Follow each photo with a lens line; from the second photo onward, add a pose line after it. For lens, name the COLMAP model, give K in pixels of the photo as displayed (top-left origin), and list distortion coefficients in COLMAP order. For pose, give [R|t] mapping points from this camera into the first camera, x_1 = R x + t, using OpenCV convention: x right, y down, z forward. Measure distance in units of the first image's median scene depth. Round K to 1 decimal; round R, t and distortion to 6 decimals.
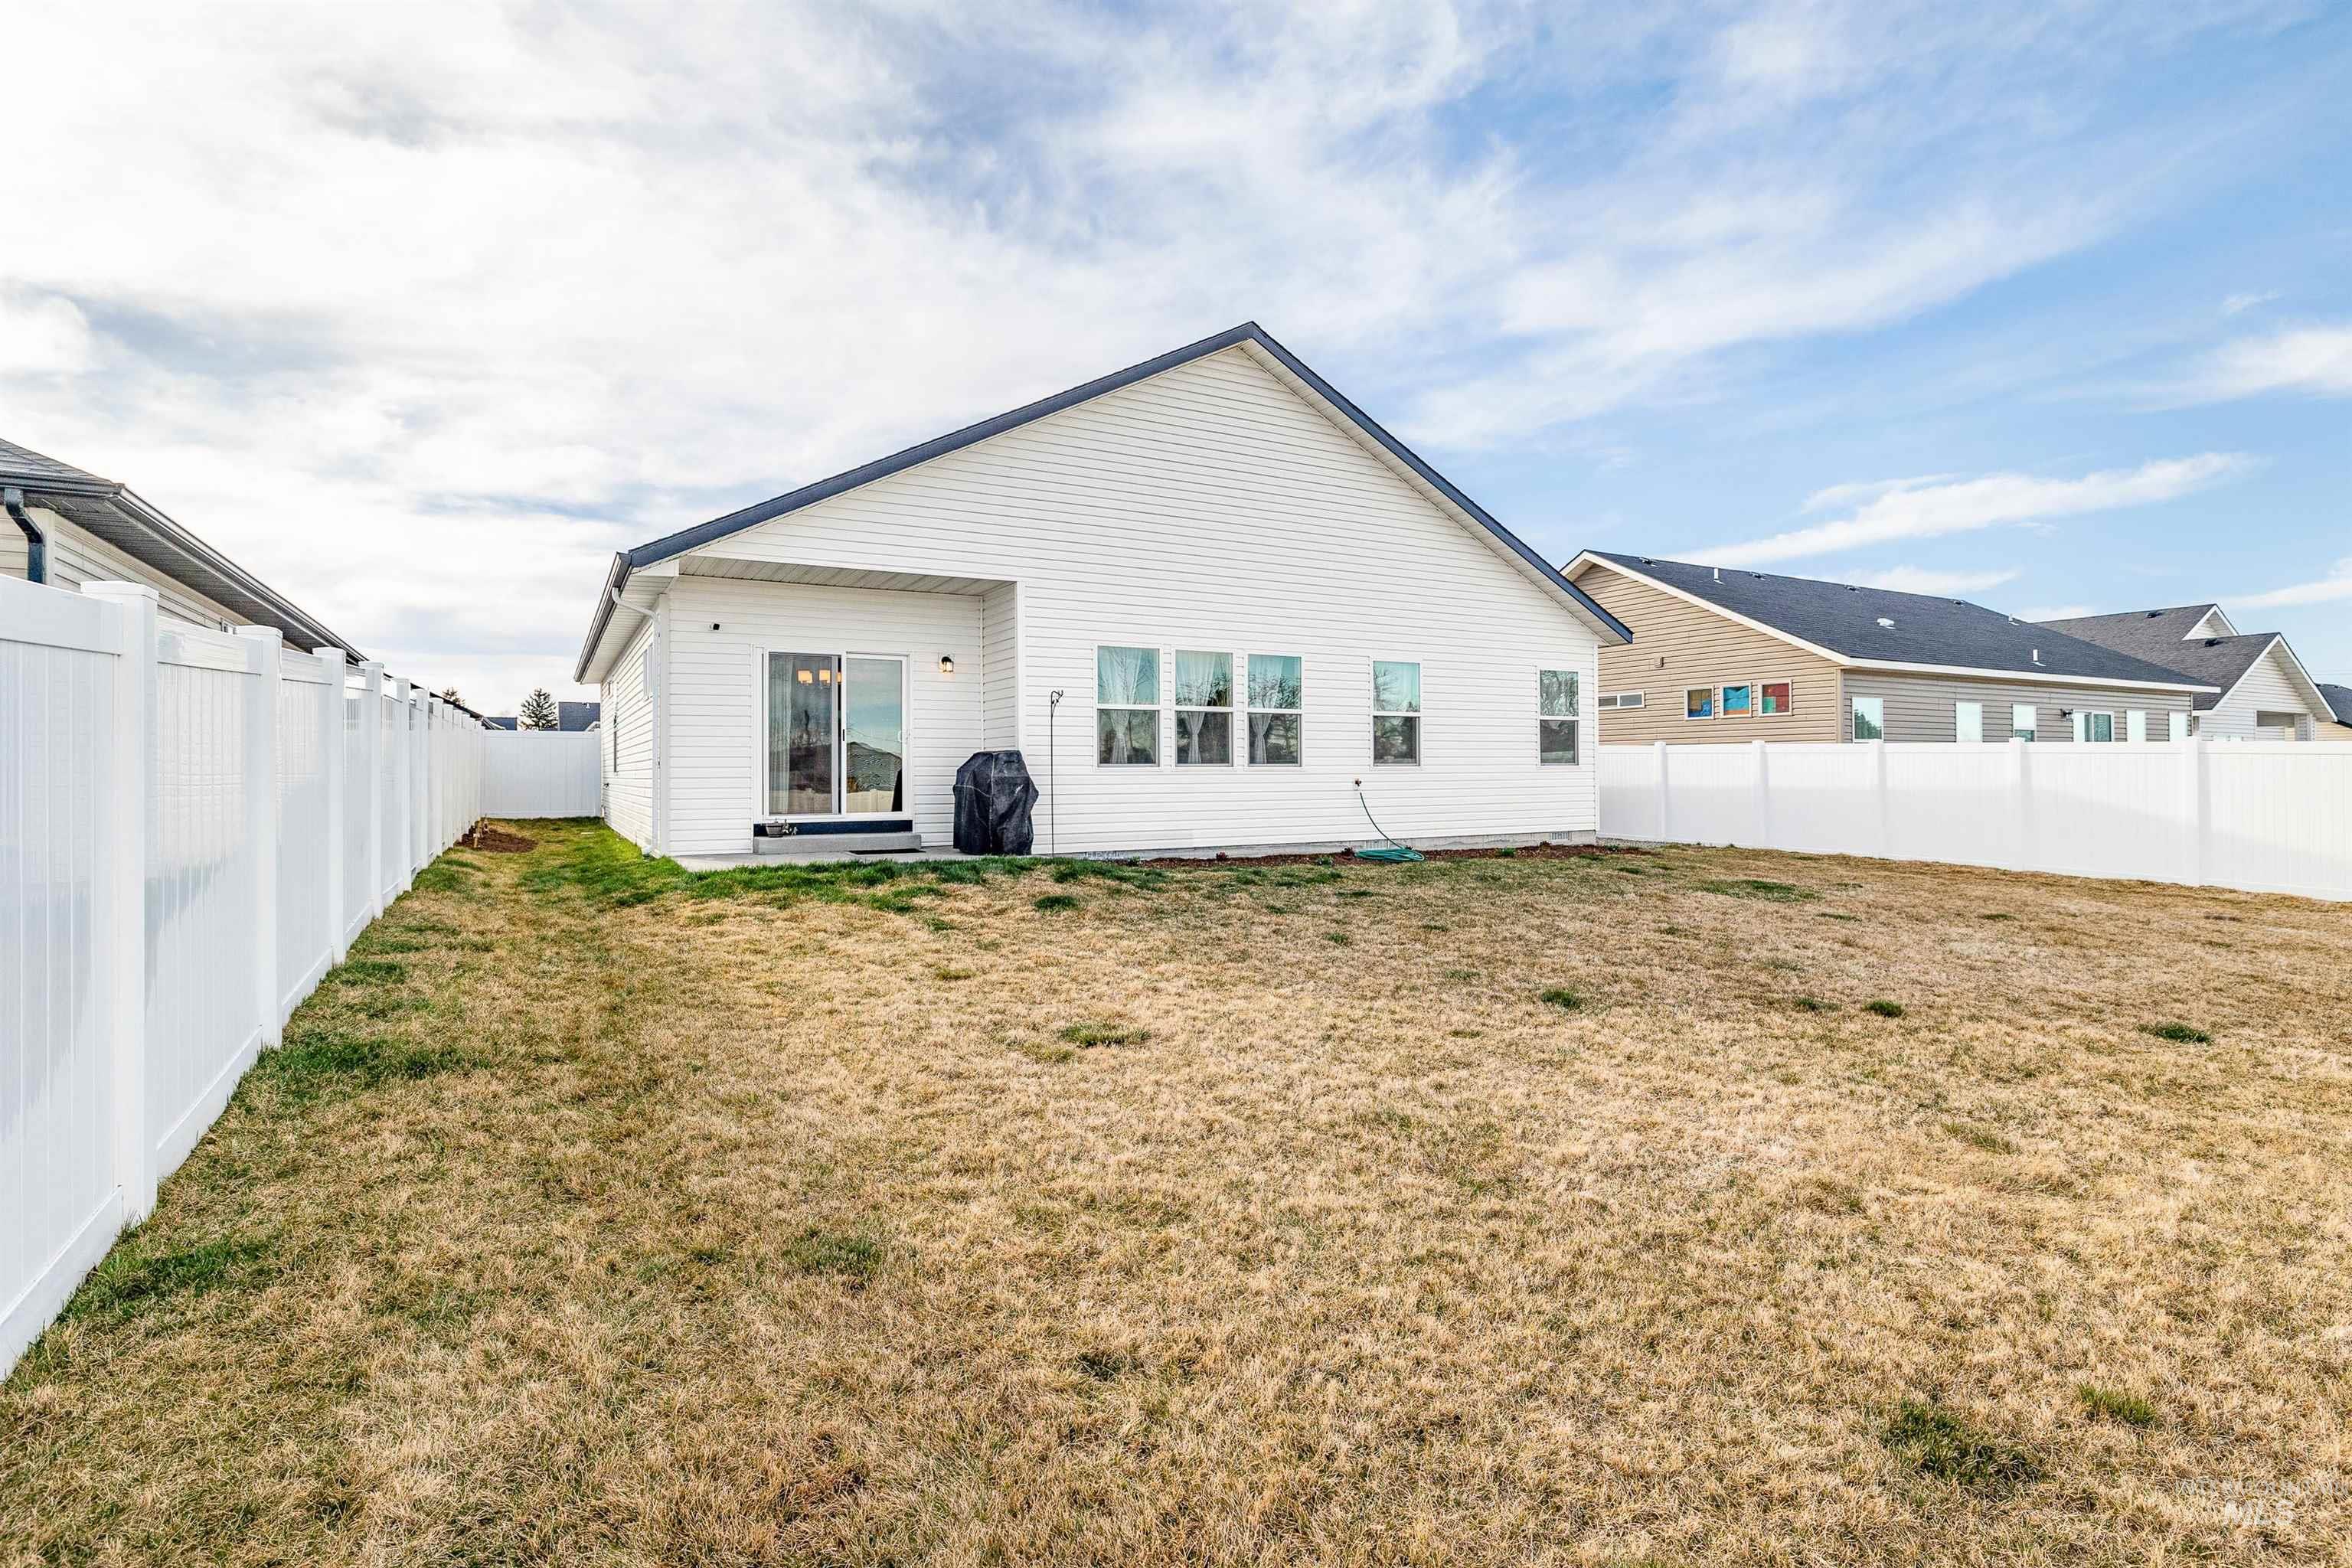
lens RADIAL K [[1107.4, 0, 1176.0], [0, 1107.4, 784.0], [0, 0, 1]] dist [-0.017698, 0.000117]
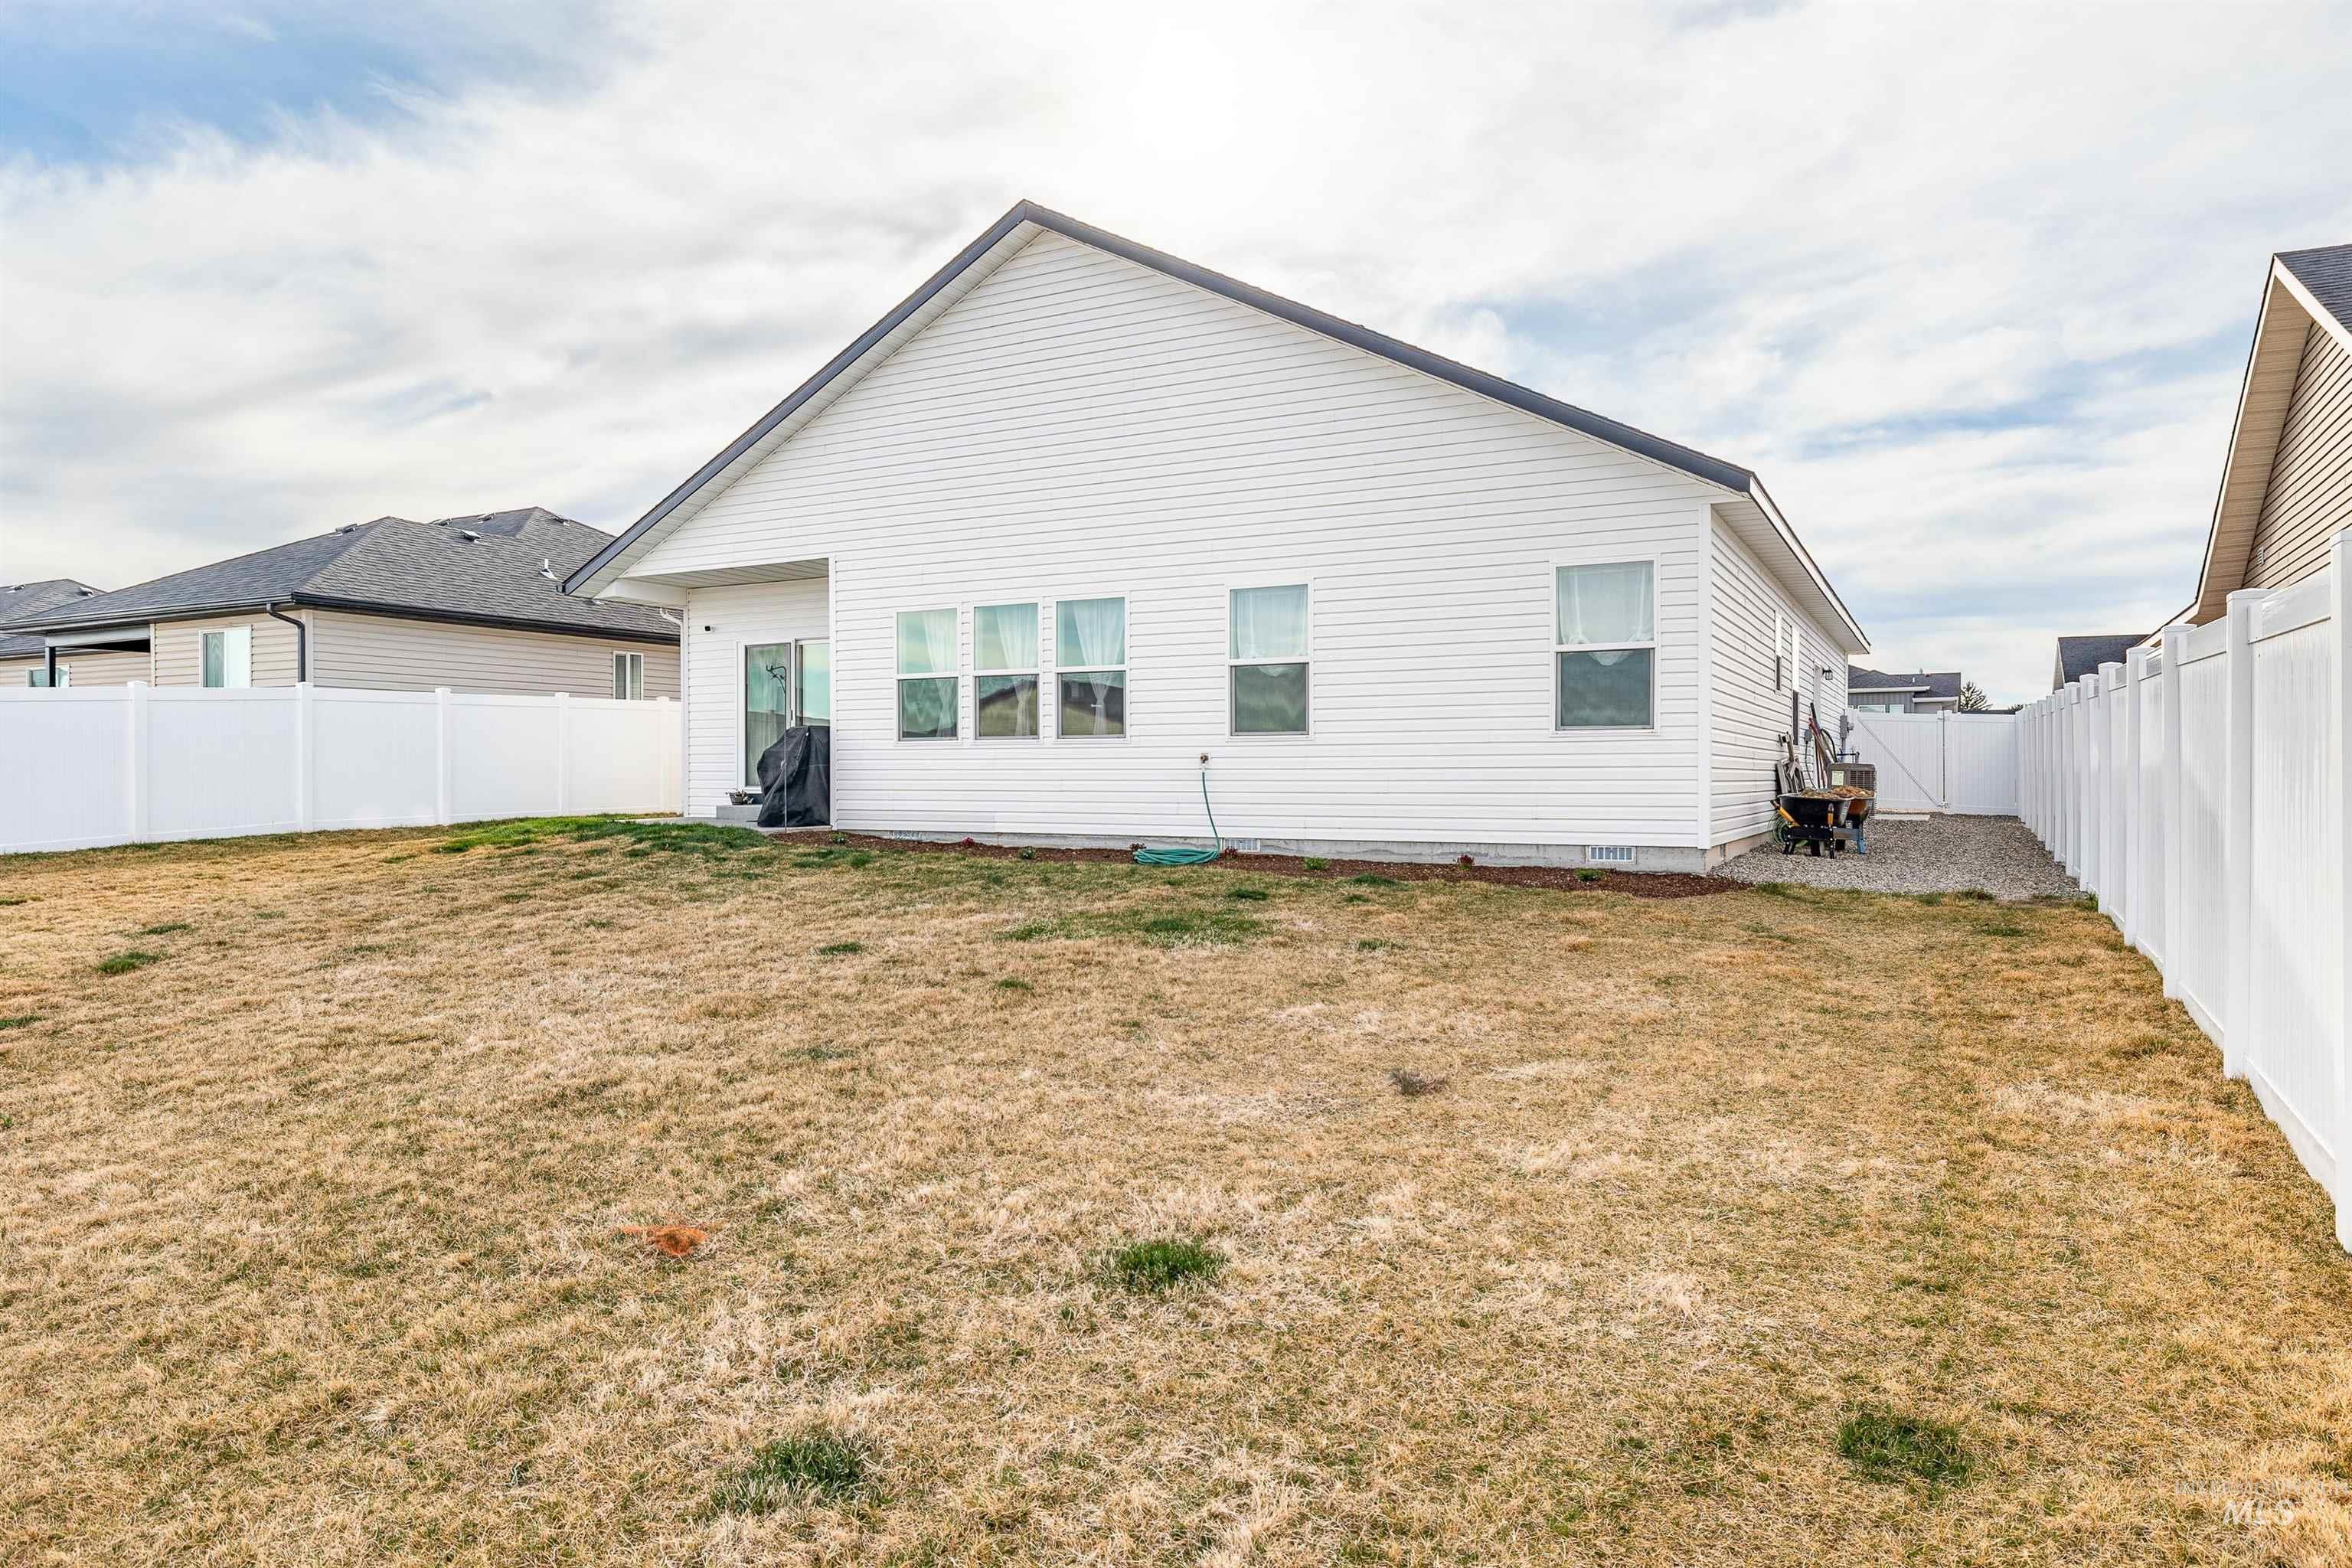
lens RADIAL K [[1488.4, 0, 1176.0], [0, 1488.4, 784.0], [0, 0, 1]] dist [-0.003707, -0.000702]
pose [[0.526020, 0.009311, -0.850421, 0.957382], [-0.011628, 0.999925, 0.003756, 0.011615], [0.850393, 0.007913, 0.526089, 0.446386]]
